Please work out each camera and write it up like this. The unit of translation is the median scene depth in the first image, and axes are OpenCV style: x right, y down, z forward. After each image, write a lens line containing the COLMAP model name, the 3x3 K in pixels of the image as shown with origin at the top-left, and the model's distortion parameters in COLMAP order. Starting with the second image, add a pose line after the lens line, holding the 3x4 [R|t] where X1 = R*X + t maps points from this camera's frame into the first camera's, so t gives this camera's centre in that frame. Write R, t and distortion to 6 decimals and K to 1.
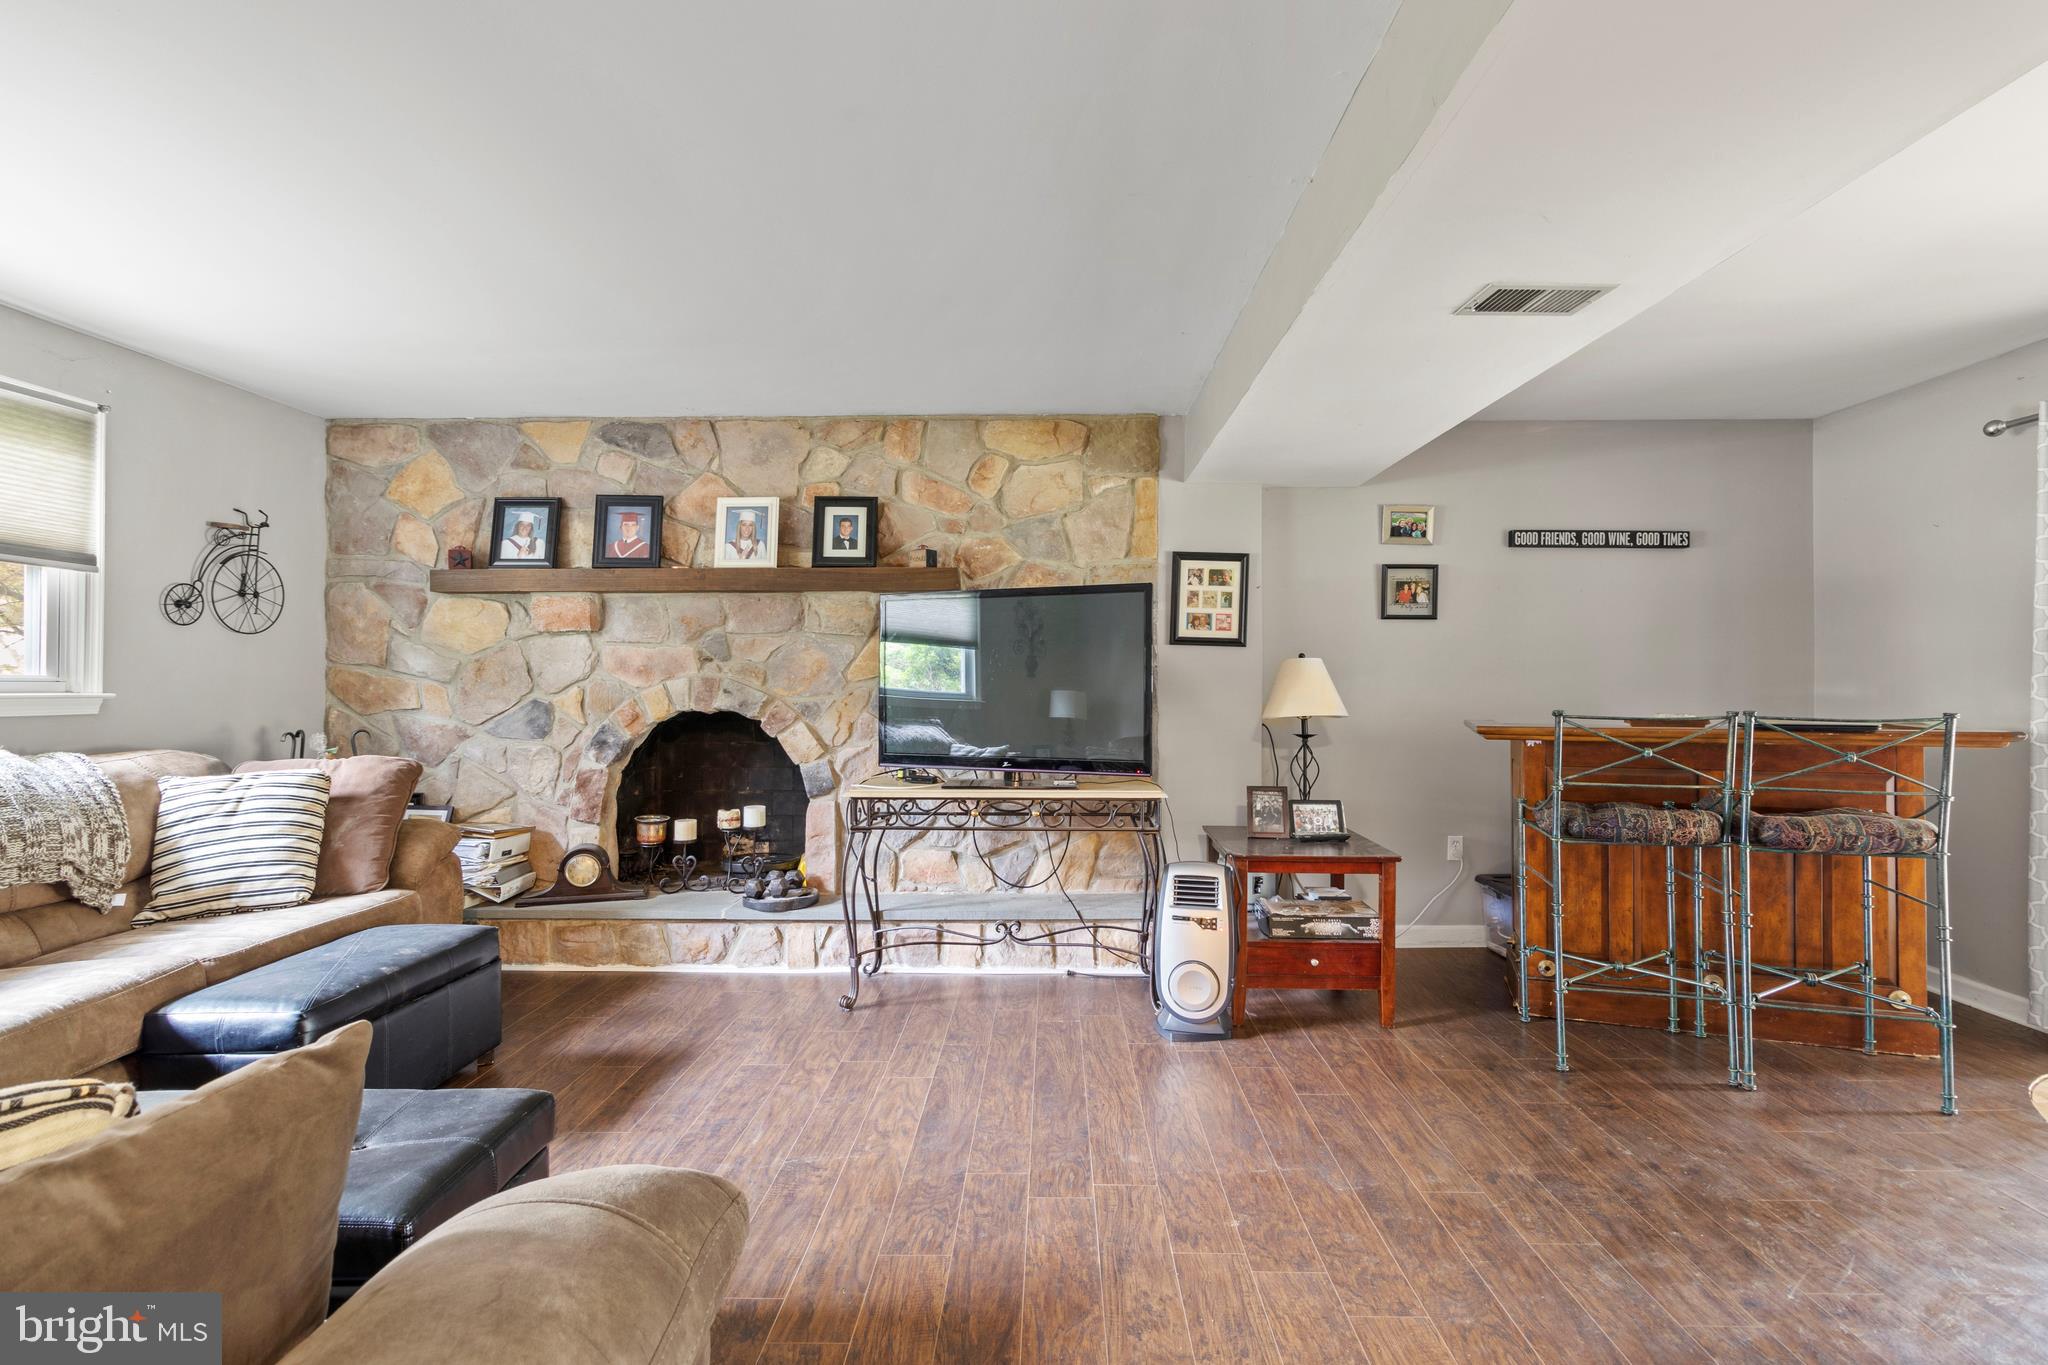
lens RADIAL K [[963.5, 0, 1029.8], [0, 963.5, 675.4], [0, 0, 1]] dist [0.003580, 0.000289]
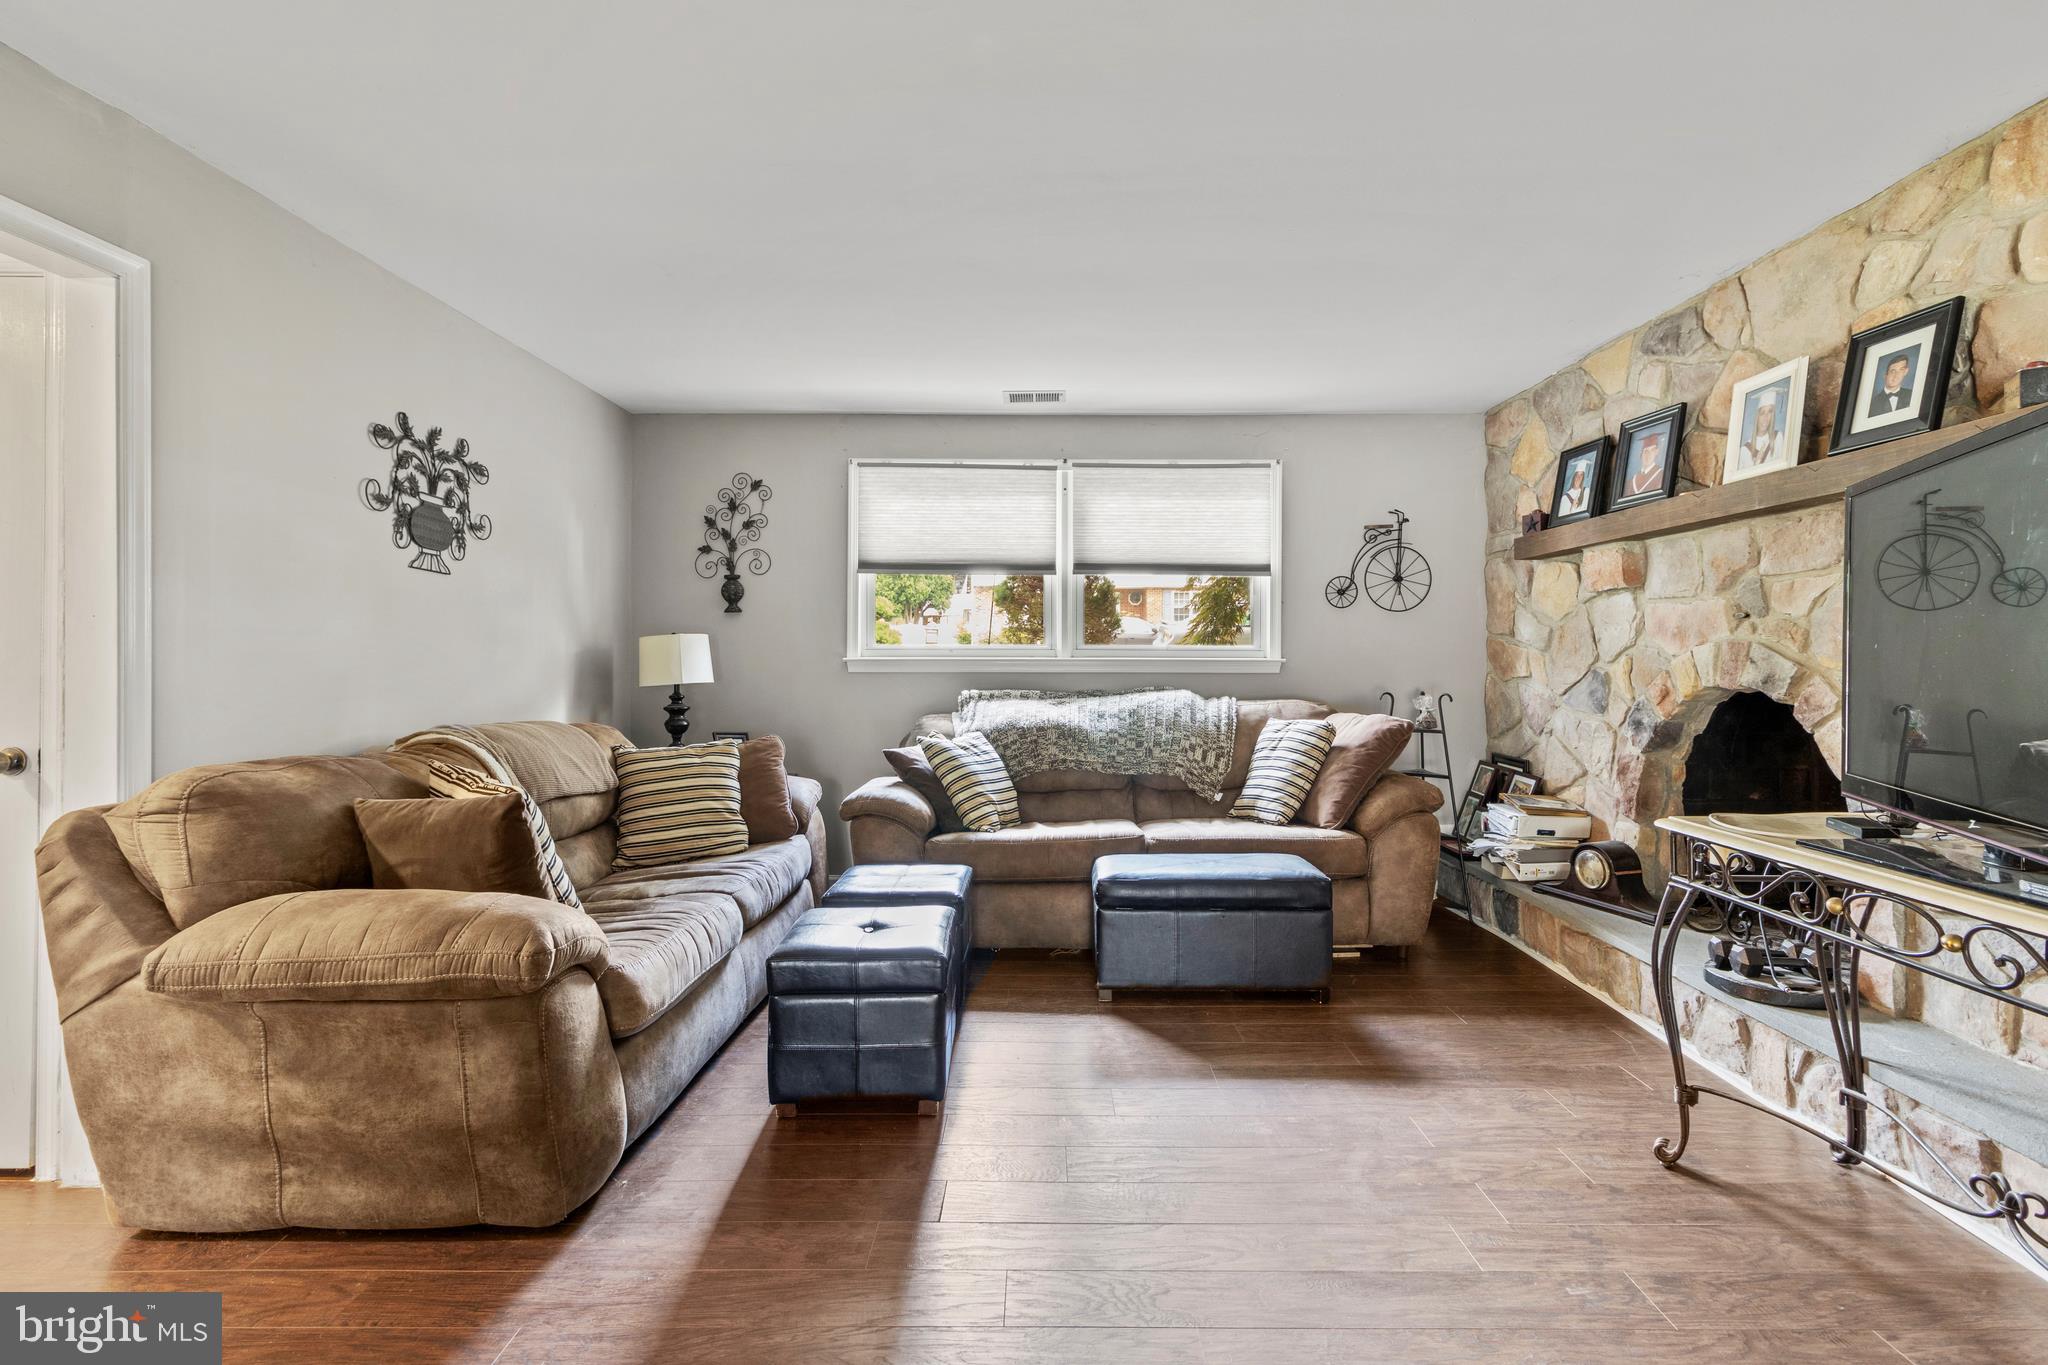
lens RADIAL K [[963.5, 0, 1070.7], [0, 963.5, 657.0], [0, 0, 1]] dist [0.003580, 0.000289]
pose [[0.025614, 0.000626, -0.999672, 0.364218], [0.008565, 0.999963, 0.000845, 0.008891], [0.999635, -0.008584, 0.025607, 0.498447]]
